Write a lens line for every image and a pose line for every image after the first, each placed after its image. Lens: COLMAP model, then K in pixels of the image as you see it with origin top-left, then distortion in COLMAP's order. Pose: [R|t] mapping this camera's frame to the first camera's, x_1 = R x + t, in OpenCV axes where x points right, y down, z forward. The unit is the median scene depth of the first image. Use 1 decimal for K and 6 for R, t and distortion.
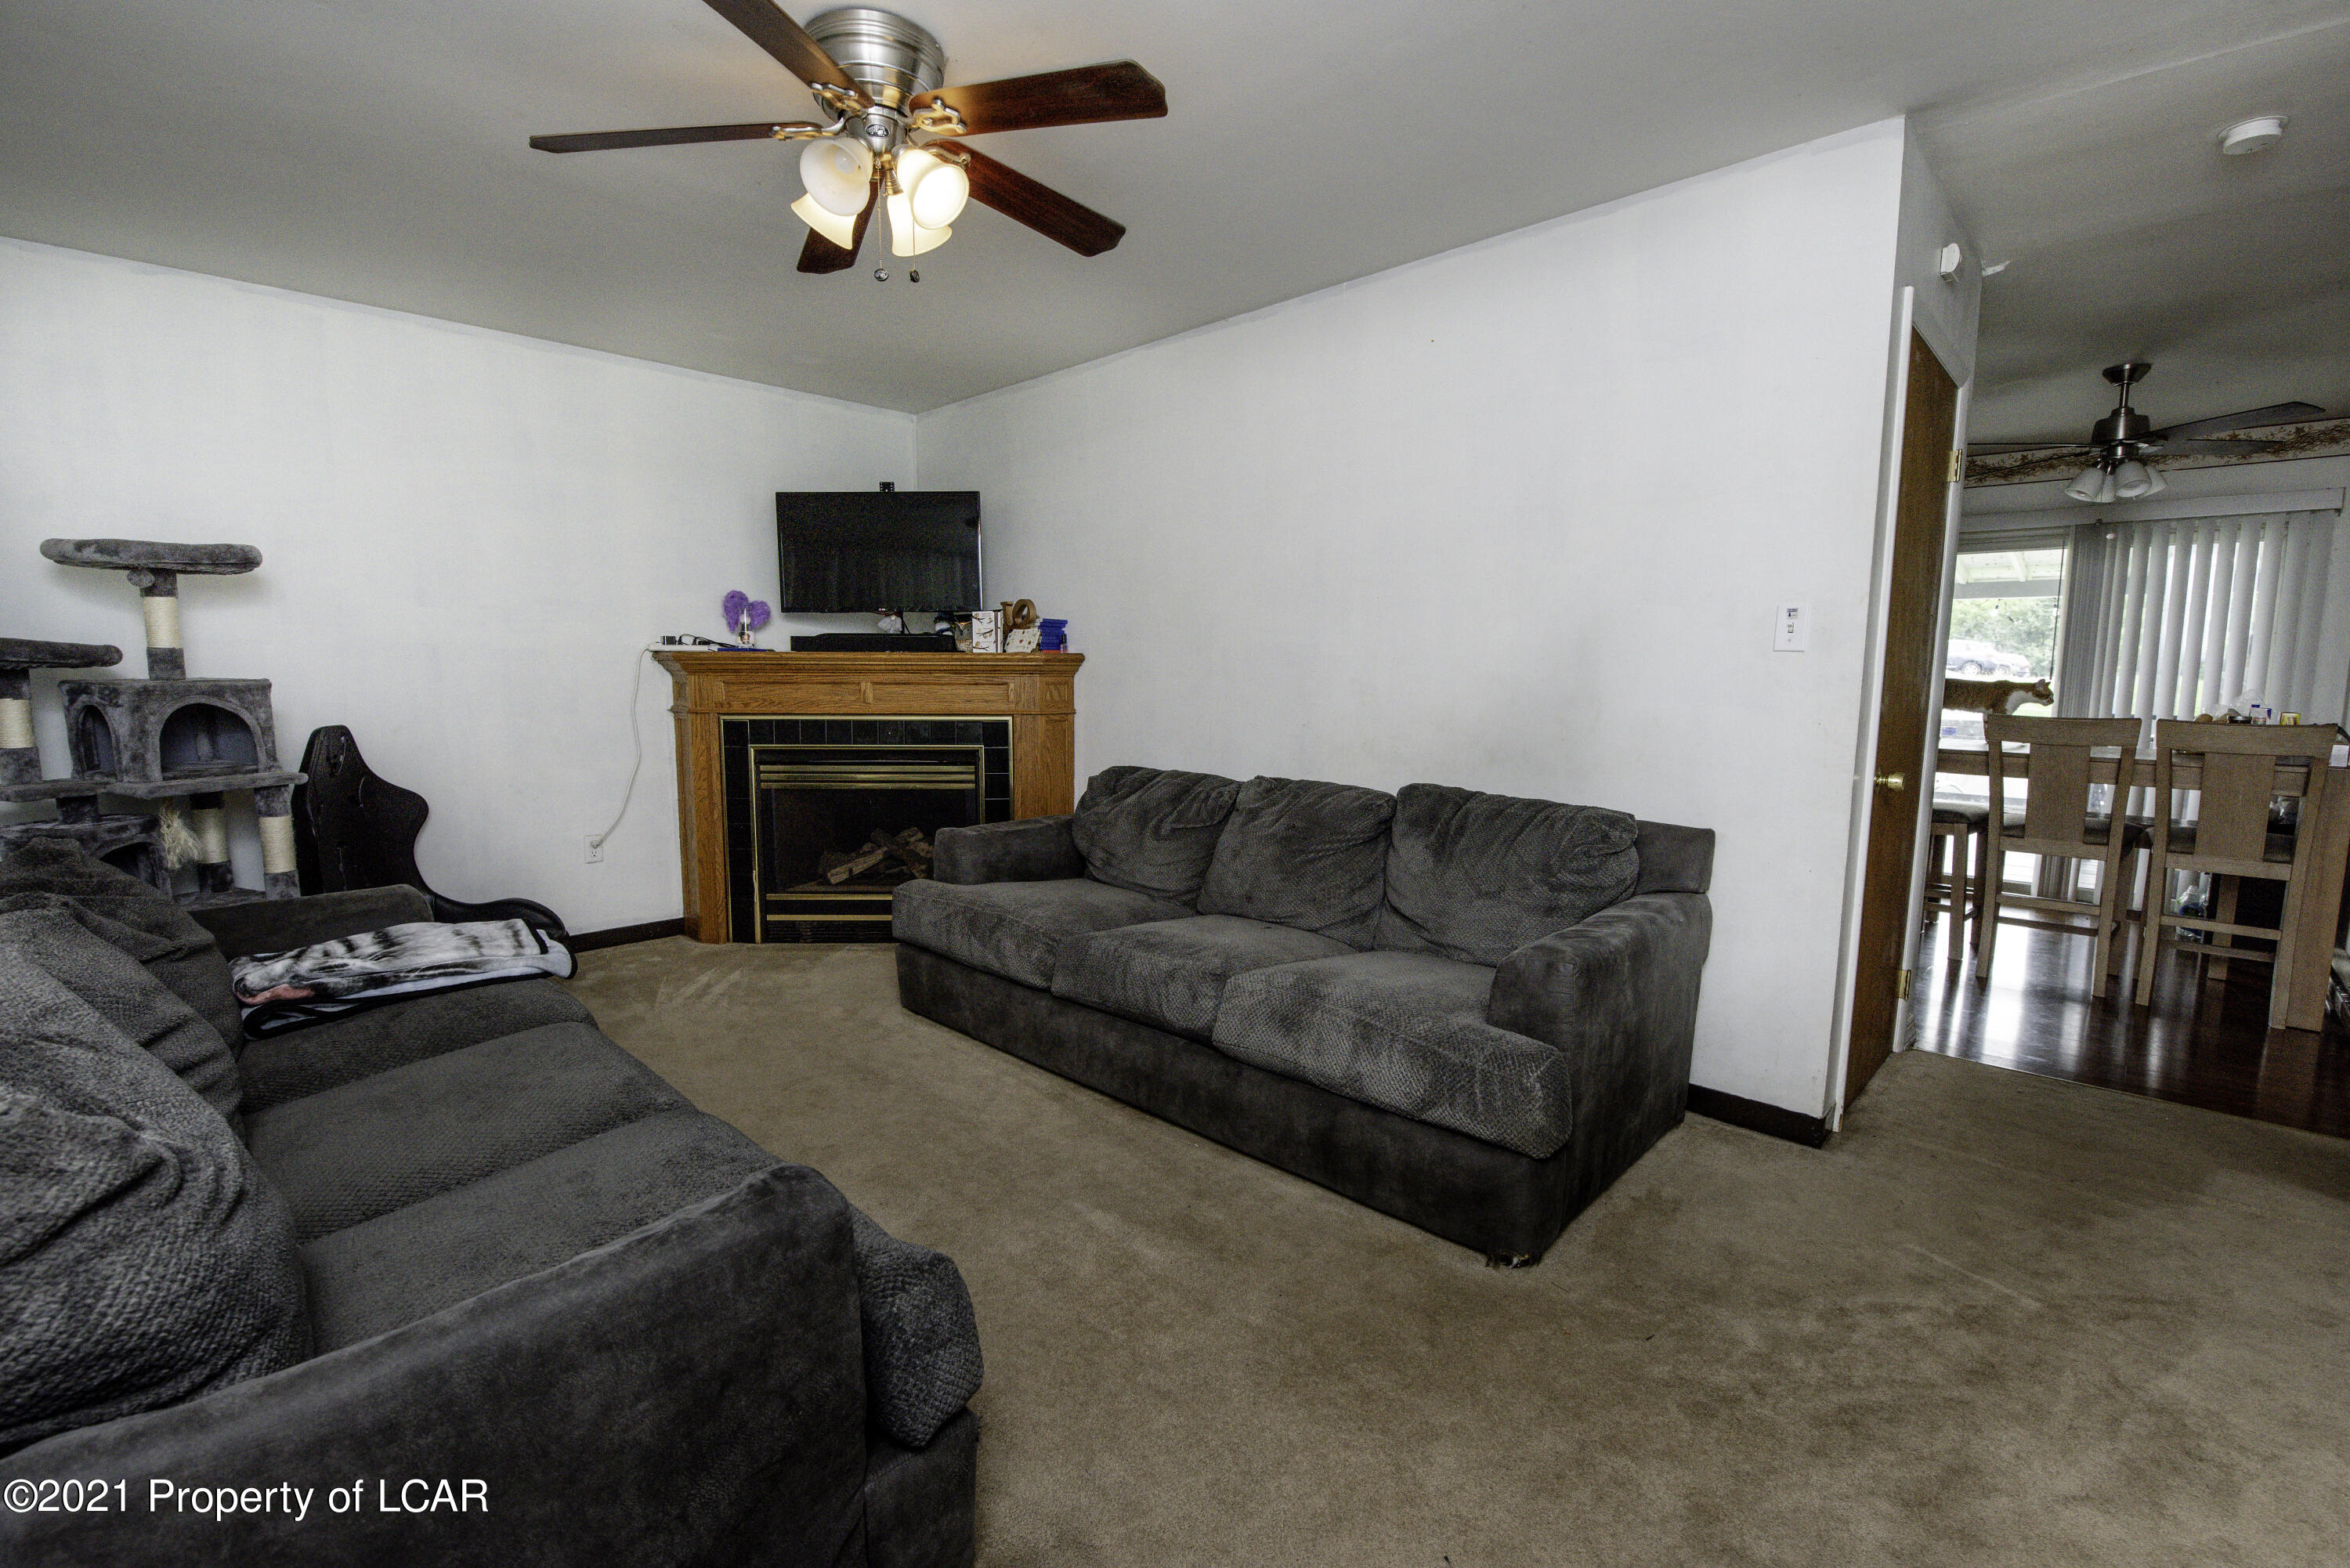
lens RADIAL K [[1019.1, 0, 1173.3], [0, 1019.1, 784.8], [0, 0, 1]] dist [-0.008179, -0.005236]
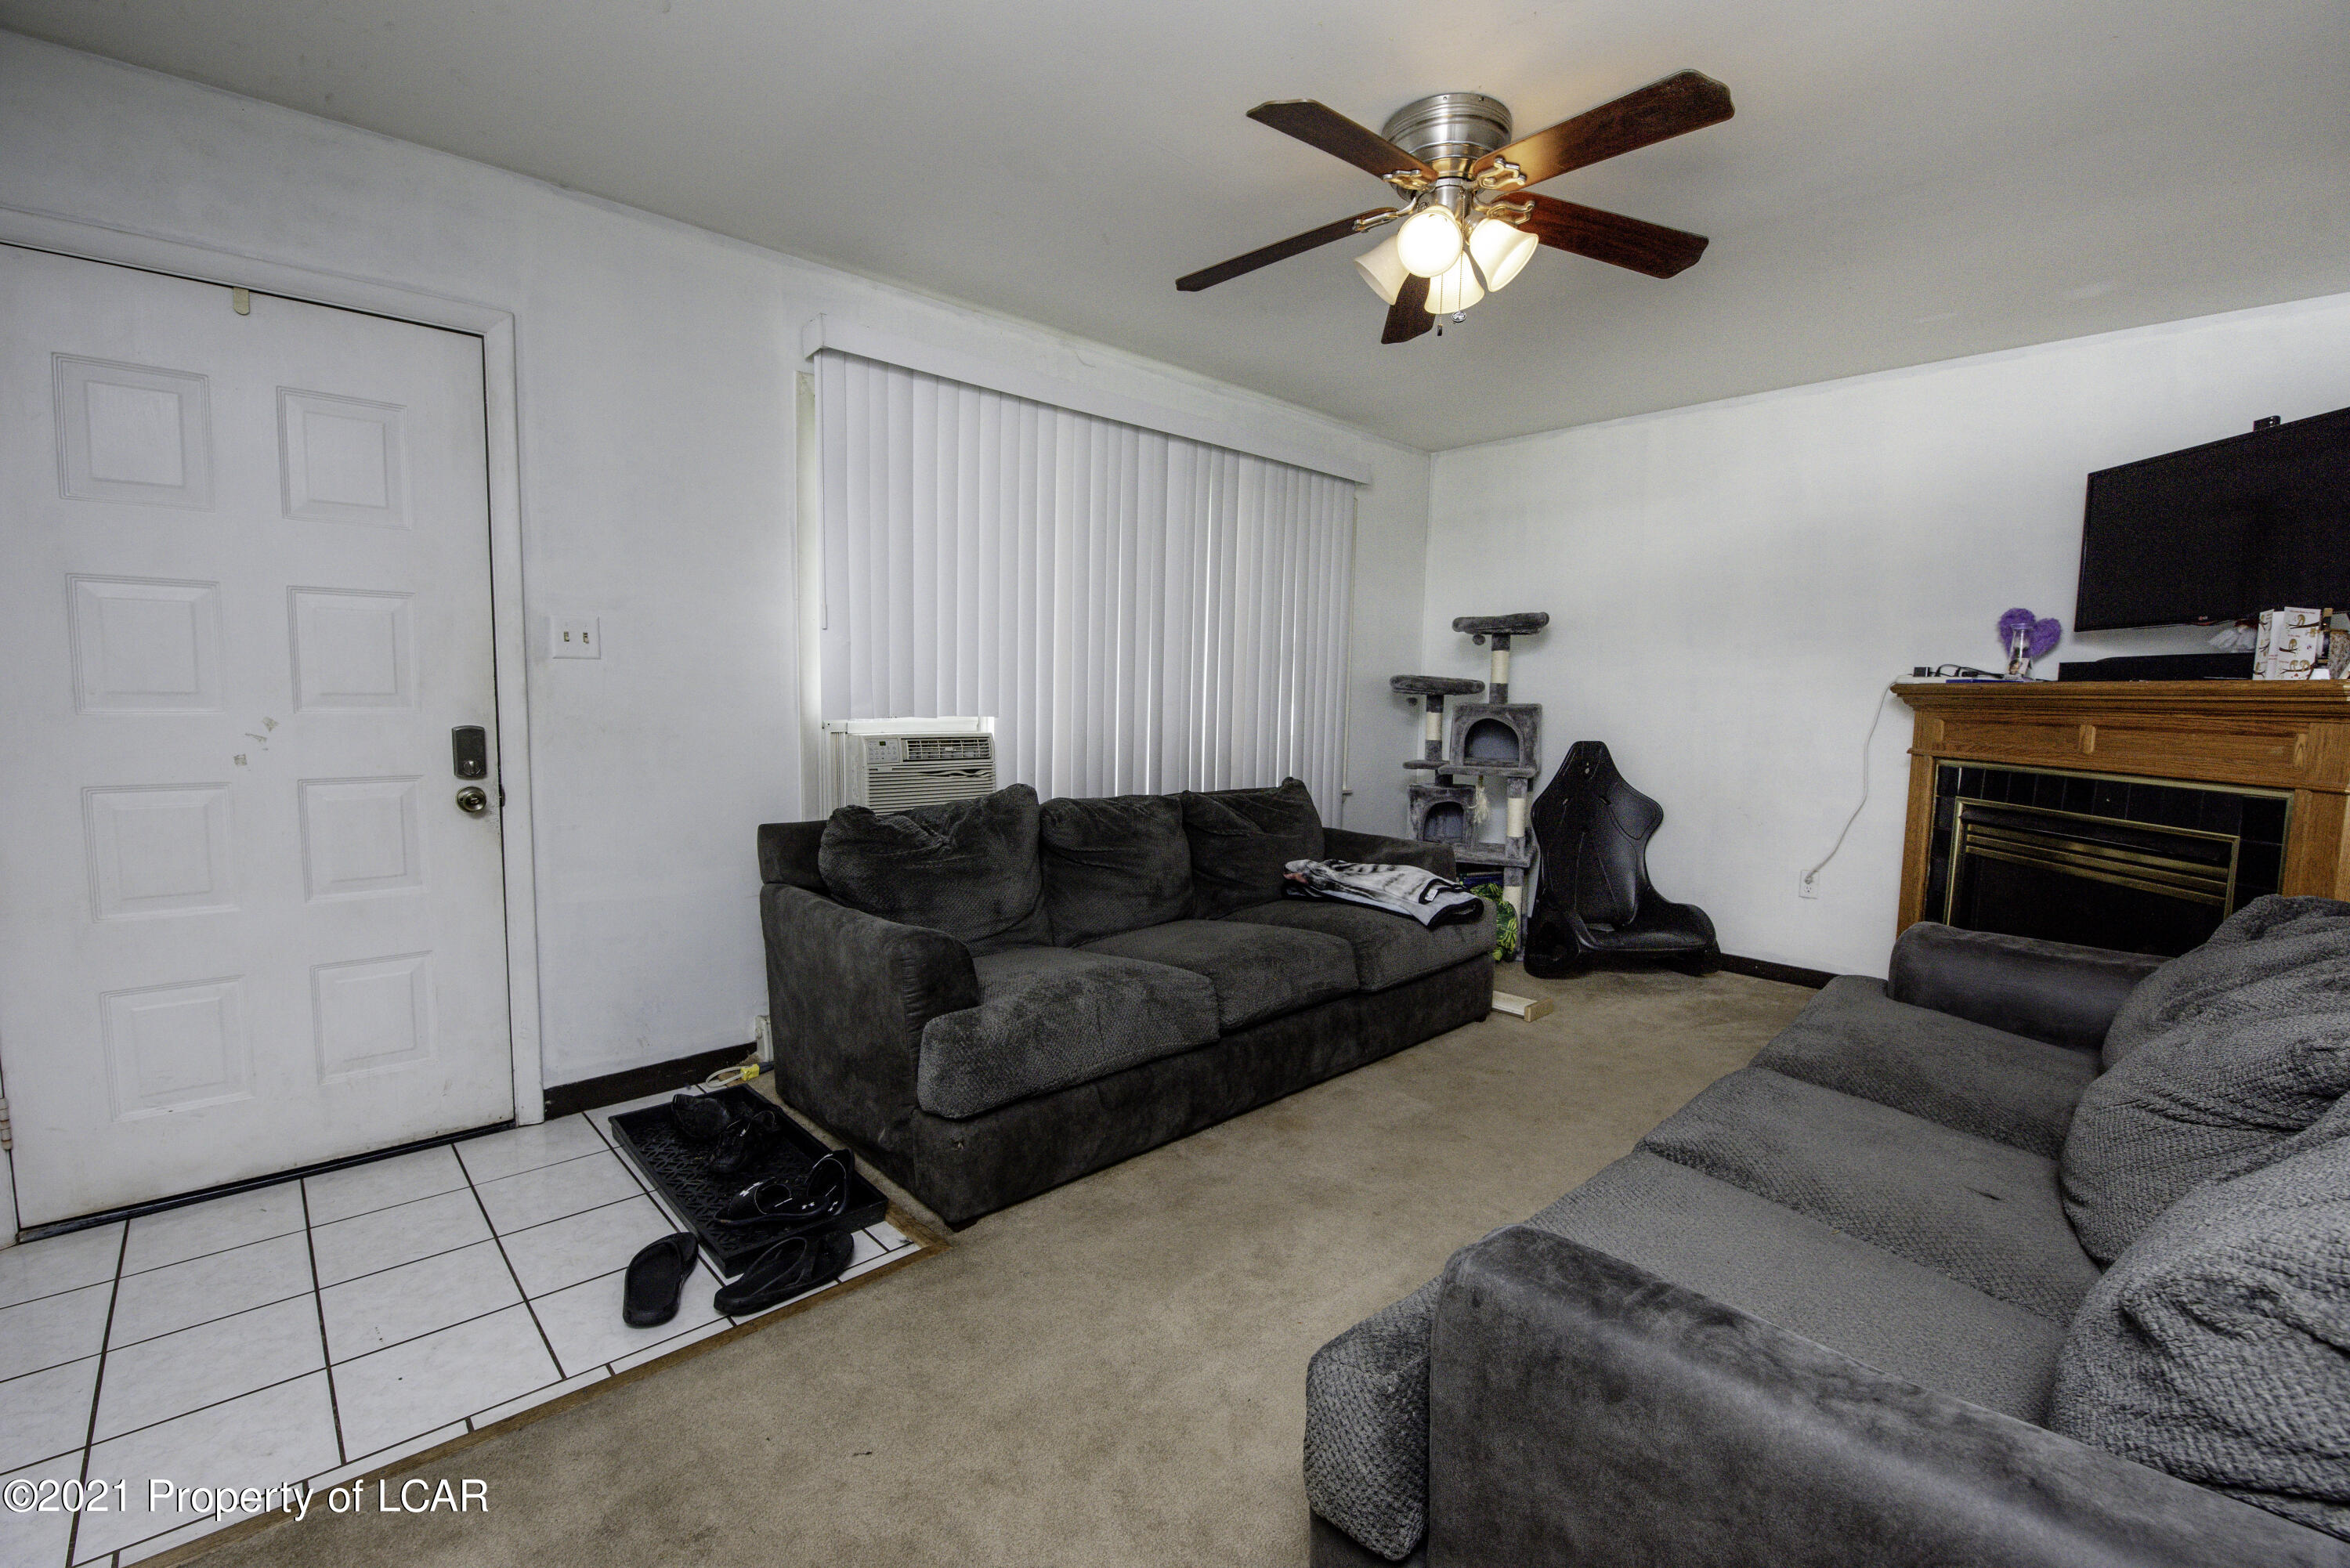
lens RADIAL K [[1019.1, 0, 1167.2], [0, 1019.1, 782.0], [0, 0, 1]] dist [-0.008179, -0.005236]
pose [[-0.051922, 0.080997, -0.995361, 0.426780], [-0.131636, 0.987454, 0.087220, -0.039258], [0.989937, 0.135554, -0.040609, 0.407350]]
